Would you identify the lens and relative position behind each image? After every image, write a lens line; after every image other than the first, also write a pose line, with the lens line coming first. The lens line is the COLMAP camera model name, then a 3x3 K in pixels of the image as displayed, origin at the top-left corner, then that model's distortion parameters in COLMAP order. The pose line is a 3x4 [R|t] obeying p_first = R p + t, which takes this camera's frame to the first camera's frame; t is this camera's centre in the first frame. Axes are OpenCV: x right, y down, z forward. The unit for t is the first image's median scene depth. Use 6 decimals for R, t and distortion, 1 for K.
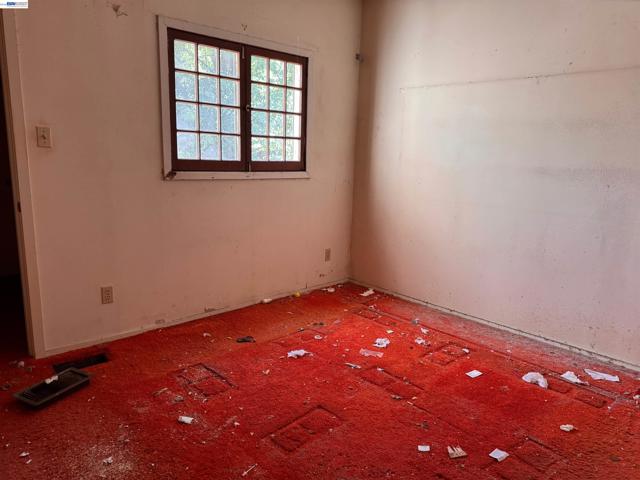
lens RADIAL K [[454.5, 0, 320.0], [0, 454.5, 240.0], [0, 0, 1]] dist [0.080267, -0.115084]
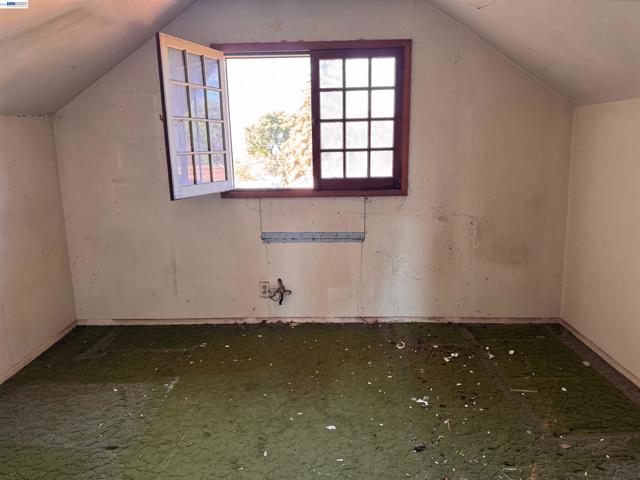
lens RADIAL K [[454.5, 0, 320.0], [0, 454.5, 240.0], [0, 0, 1]] dist [0.080267, -0.115084]
pose [[0.680910, 0.069363, -0.729075, 0.458035], [-0.099064, 0.995079, 0.002151, -0.052619], [0.725637, 0.070760, 0.684430, 0.369785]]
